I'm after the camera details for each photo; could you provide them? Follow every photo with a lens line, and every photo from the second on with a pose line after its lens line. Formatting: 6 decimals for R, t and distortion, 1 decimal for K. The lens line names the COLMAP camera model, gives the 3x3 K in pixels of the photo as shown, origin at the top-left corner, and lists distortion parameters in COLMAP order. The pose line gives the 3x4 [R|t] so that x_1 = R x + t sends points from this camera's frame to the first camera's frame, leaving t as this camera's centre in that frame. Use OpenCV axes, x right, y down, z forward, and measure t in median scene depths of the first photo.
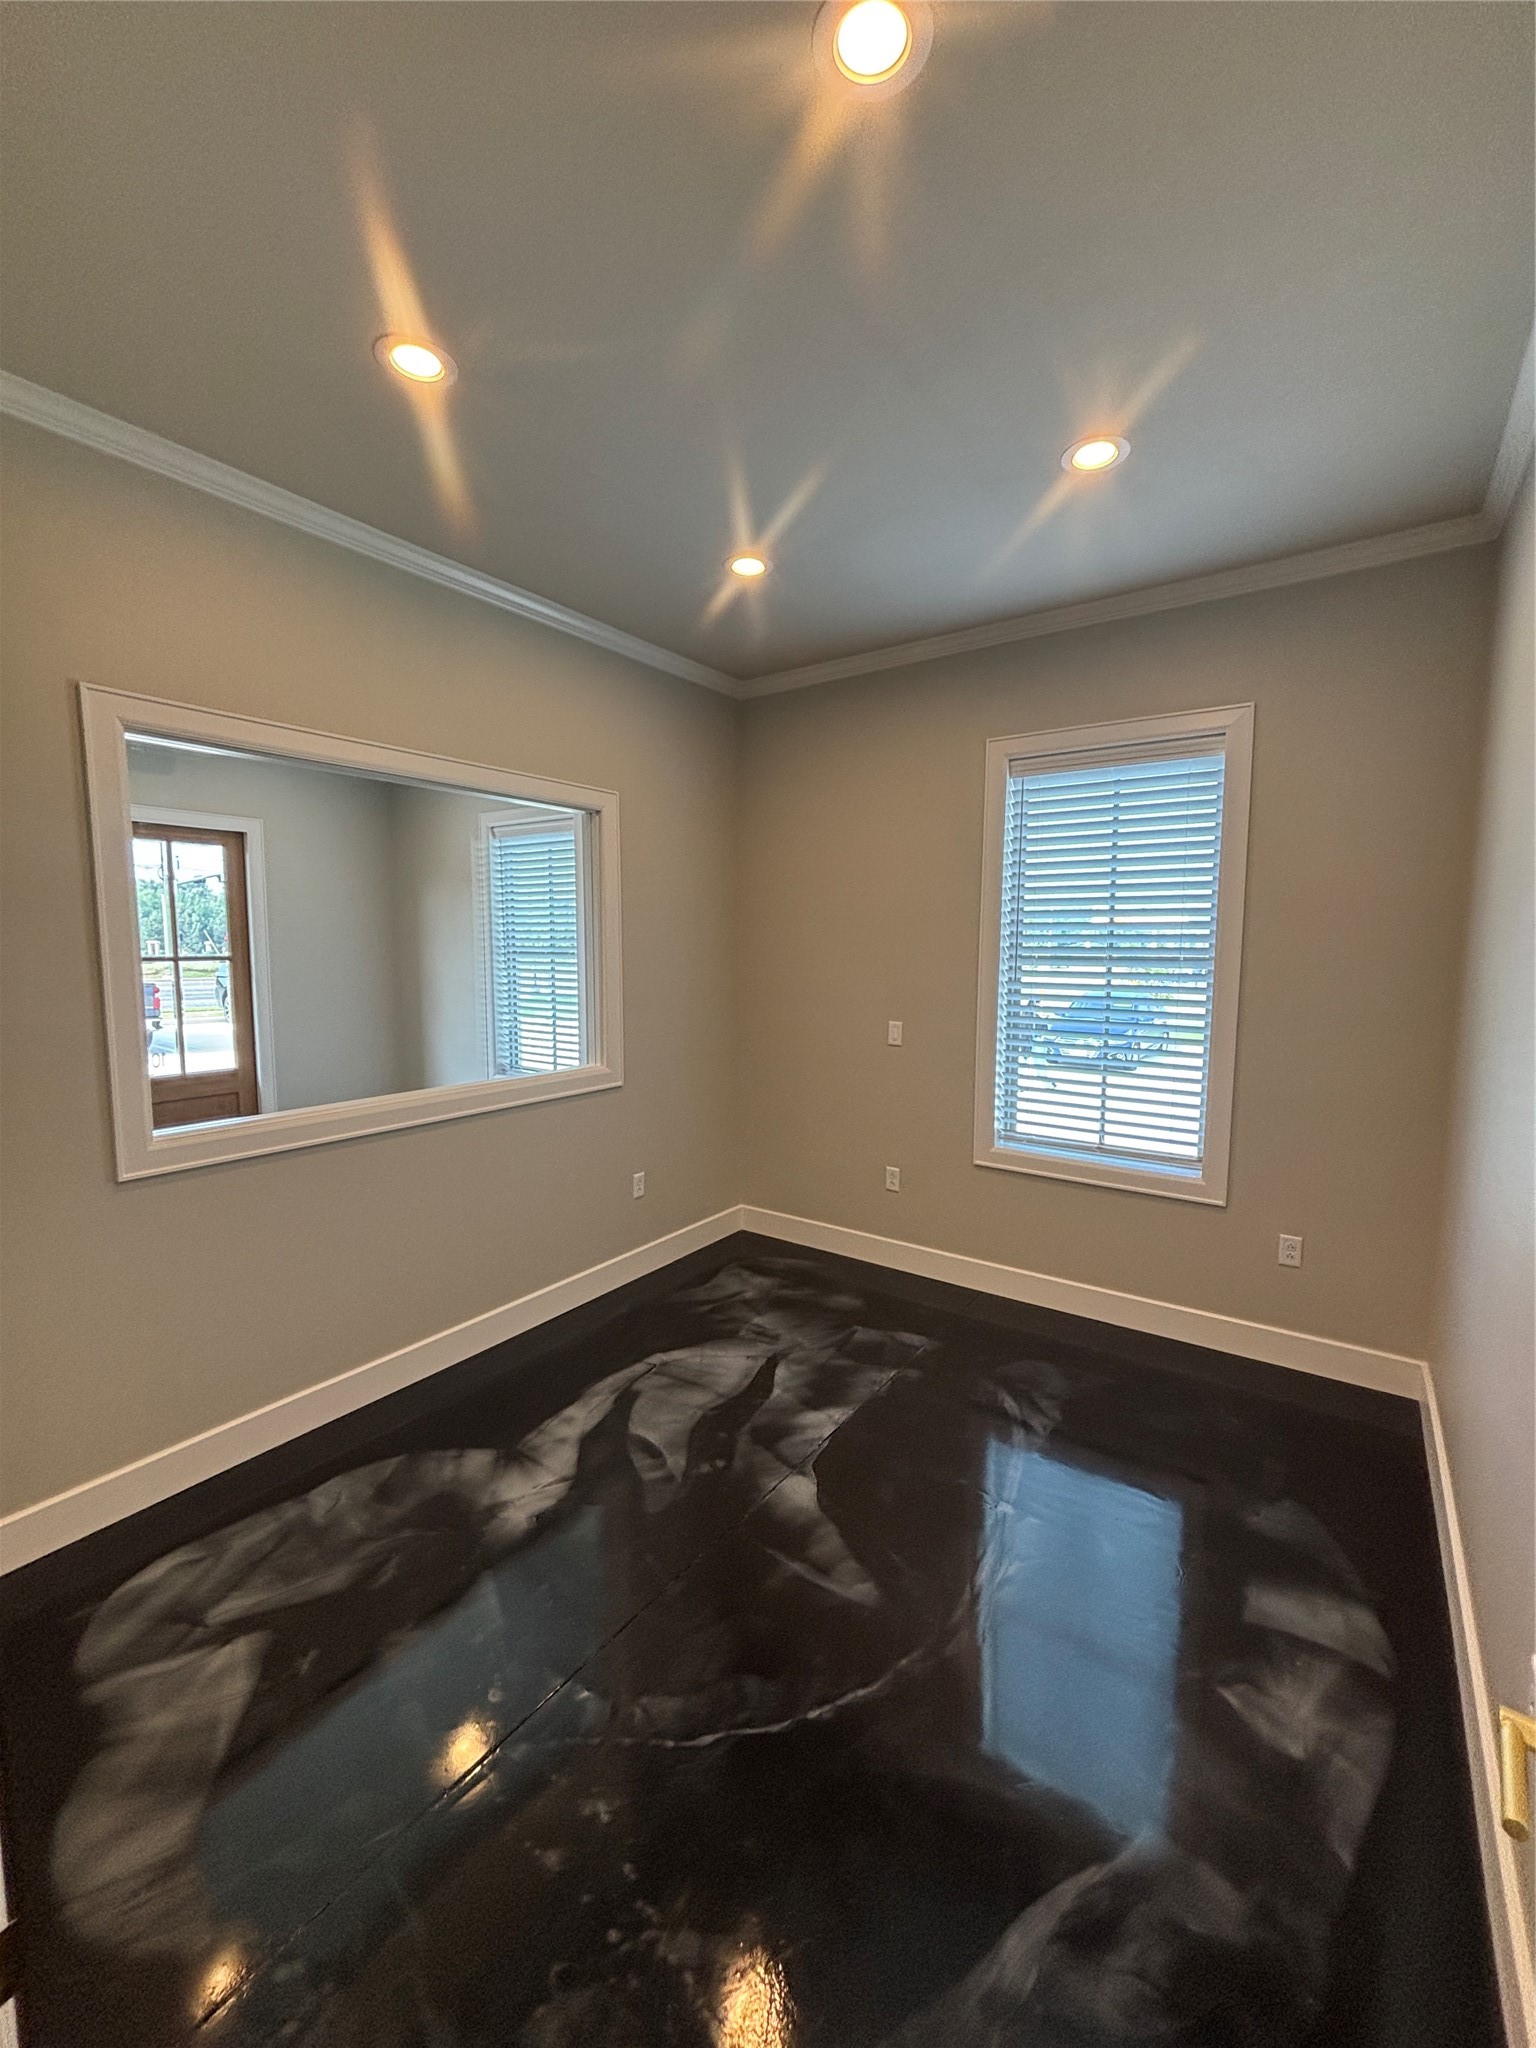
lens RADIAL K [[839.4, 0, 778.5], [0, 839.4, 1035.8], [0, 0, 1]] dist [0.002002, -0.001471]
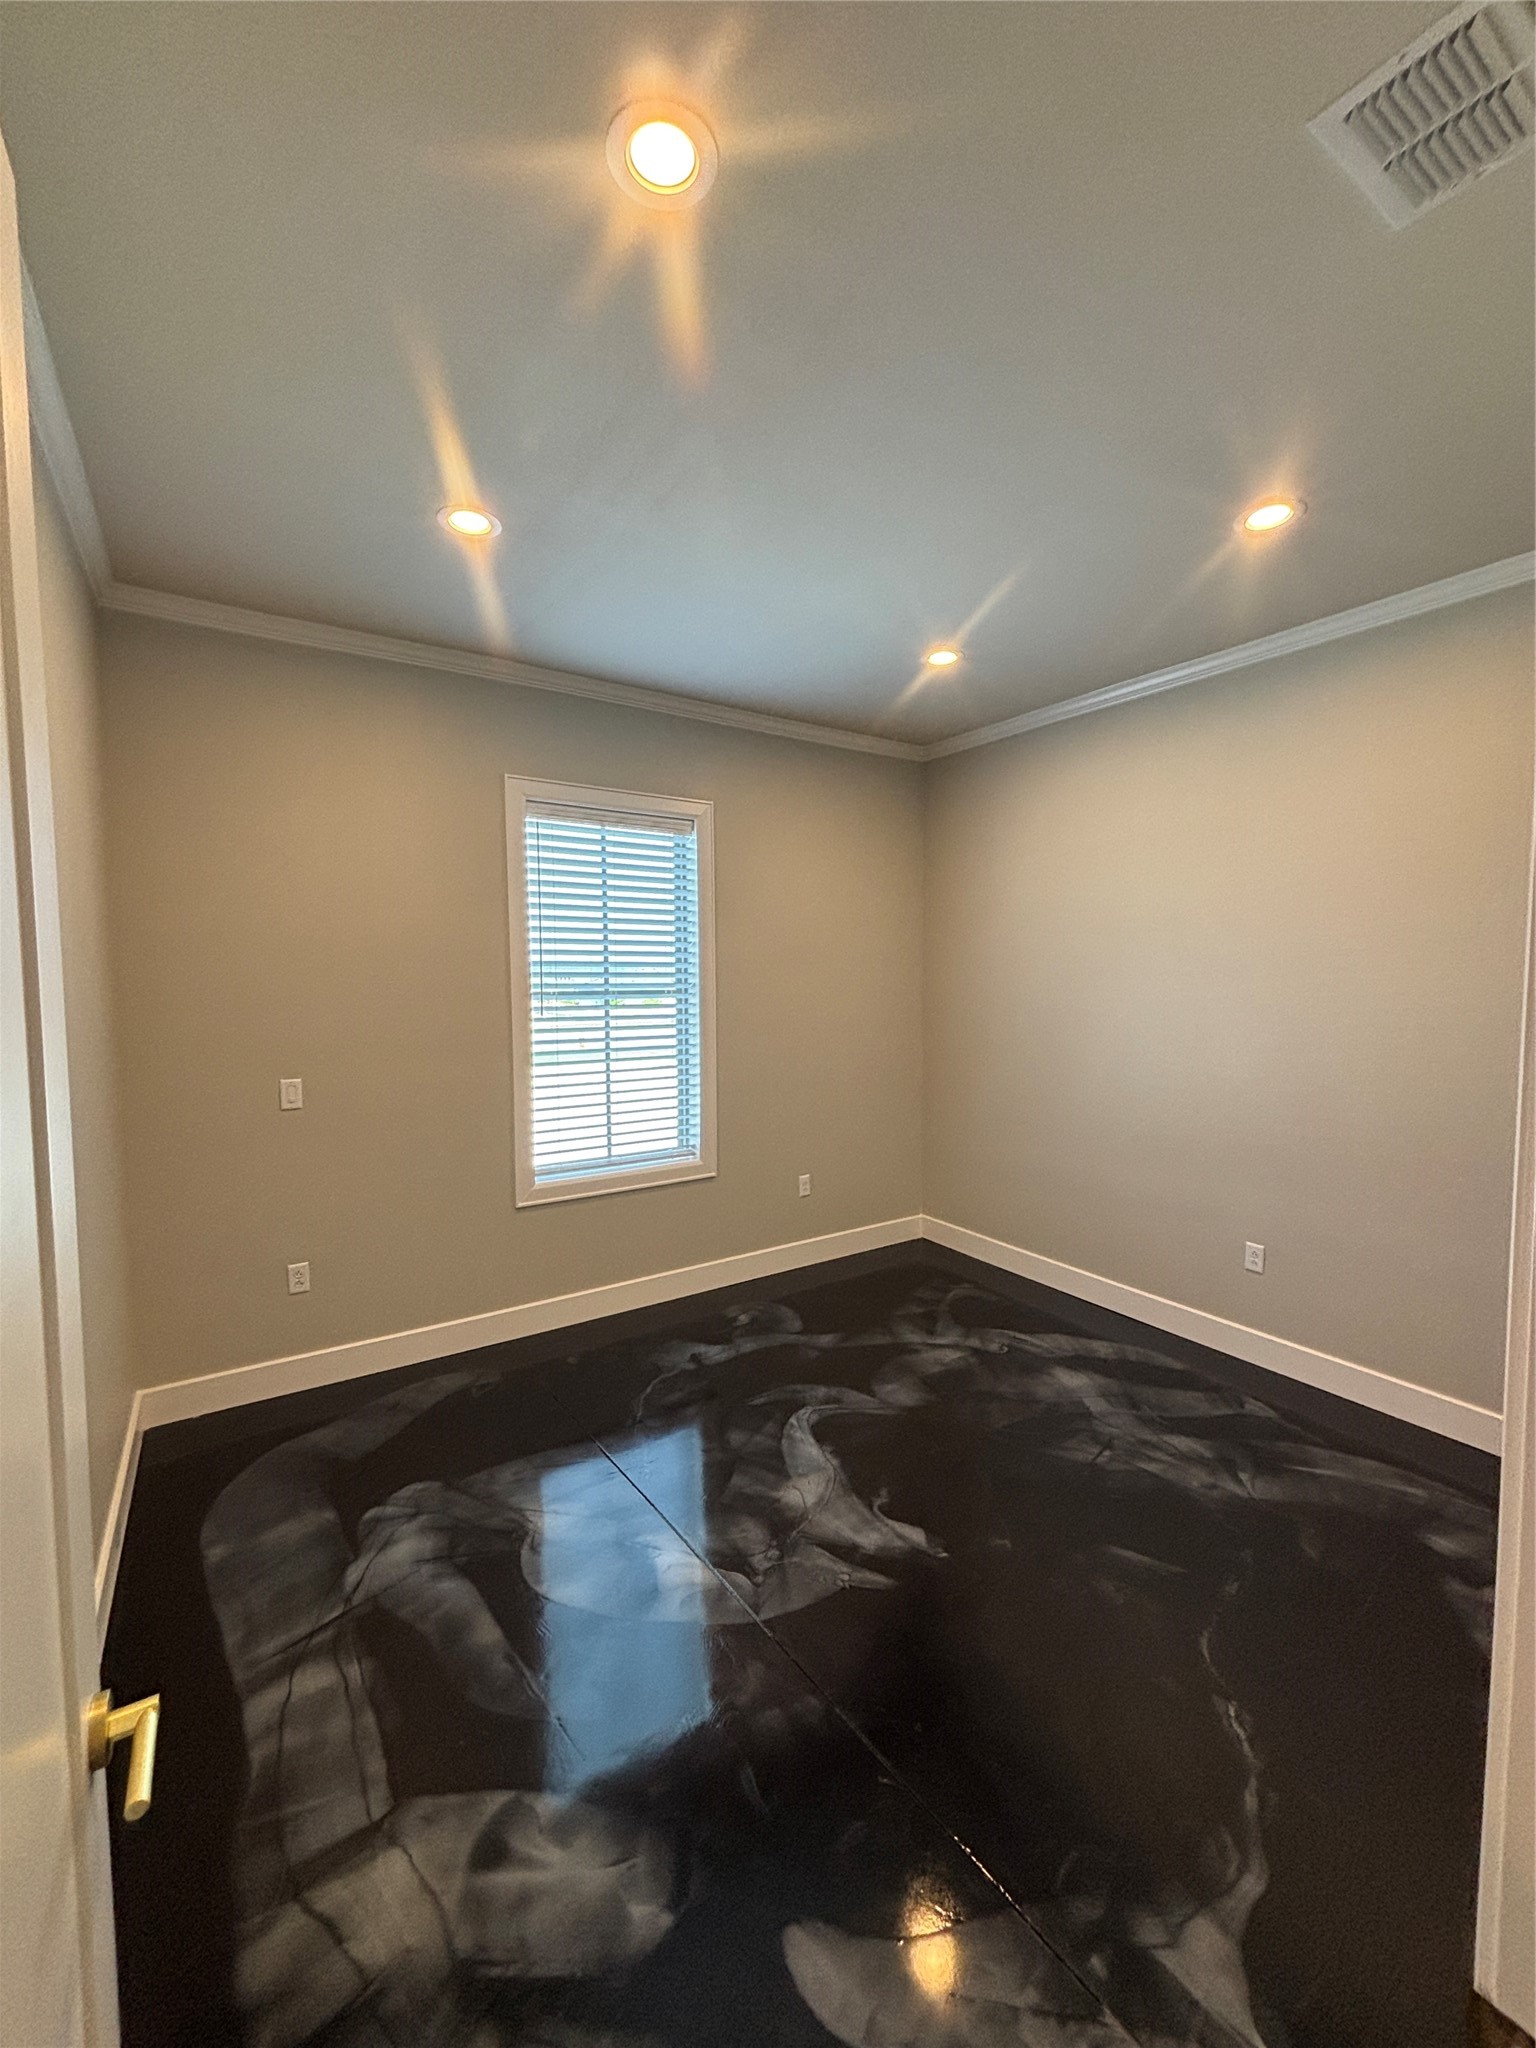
lens RADIAL K [[839.4, 0, 760.5], [0, 839.4, 1036.3], [0, 0, 1]] dist [0.002002, -0.001471]
pose [[0.322661, -0.068773, 0.944013, -0.614866], [0.107799, 0.993537, 0.035535, -0.049865], [-0.940356, 0.090298, 0.327990, 0.436092]]
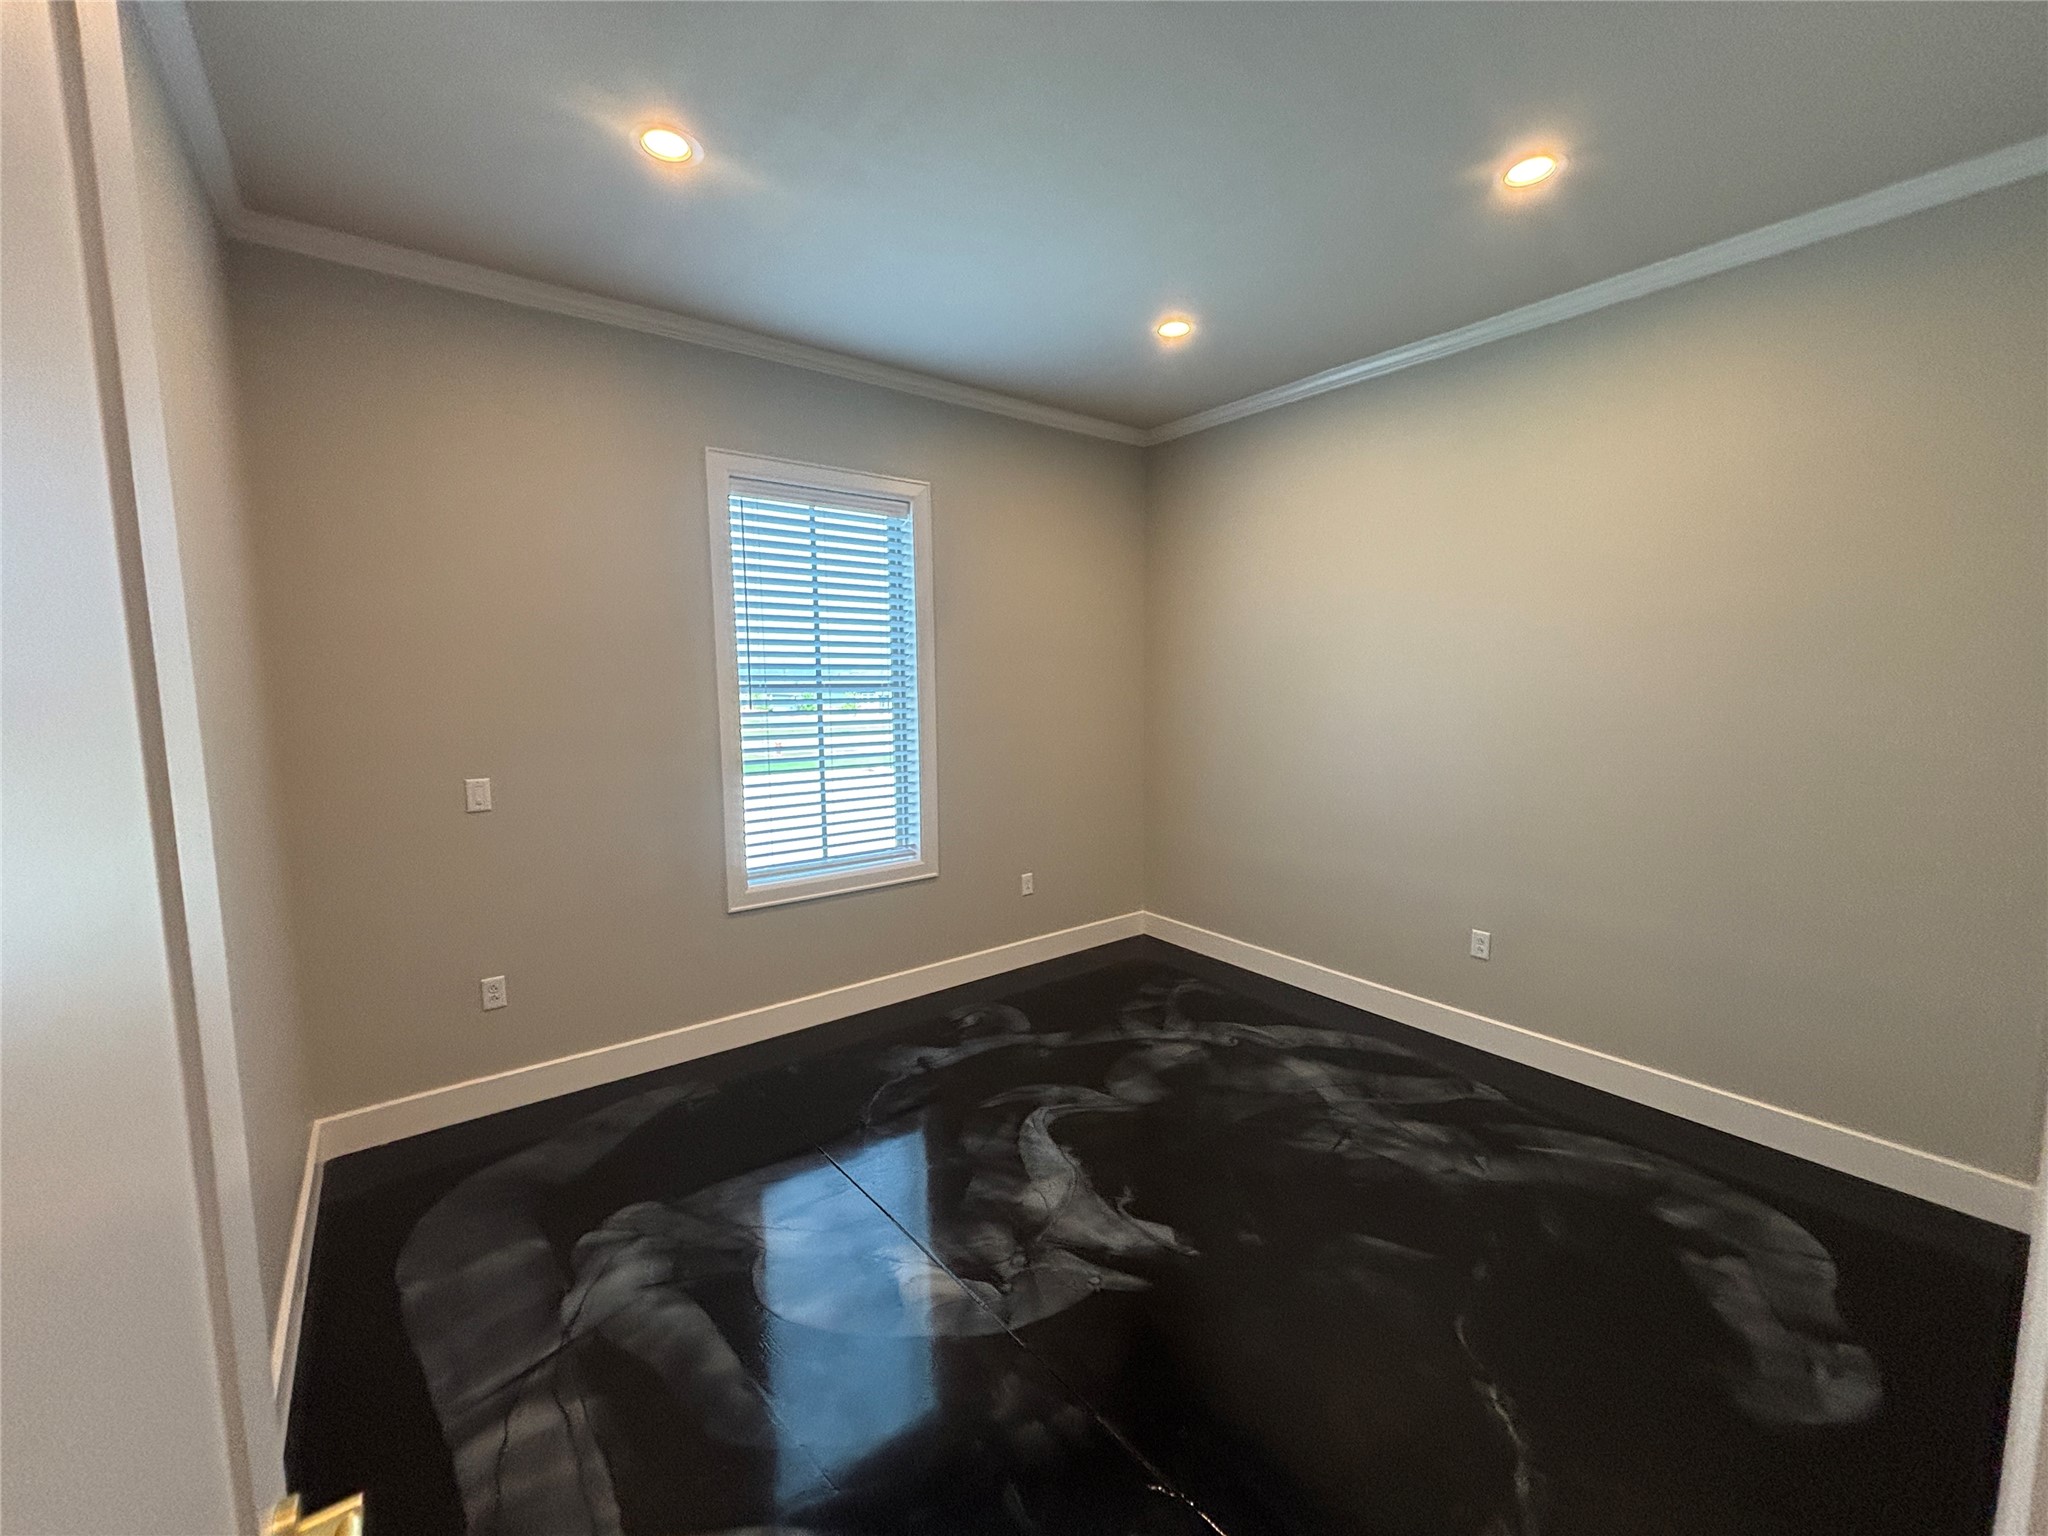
lens RADIAL K [[839.4, 0, 1018.6], [0, 839.4, 777.0], [0, 0, 1]] dist [0.002002, -0.001471]
pose [[0.255554, -0.113413, 0.960120, -0.587727], [0.113973, 0.989705, 0.086571, -0.039295], [-0.960053, 0.087304, 0.265849, 0.477441]]
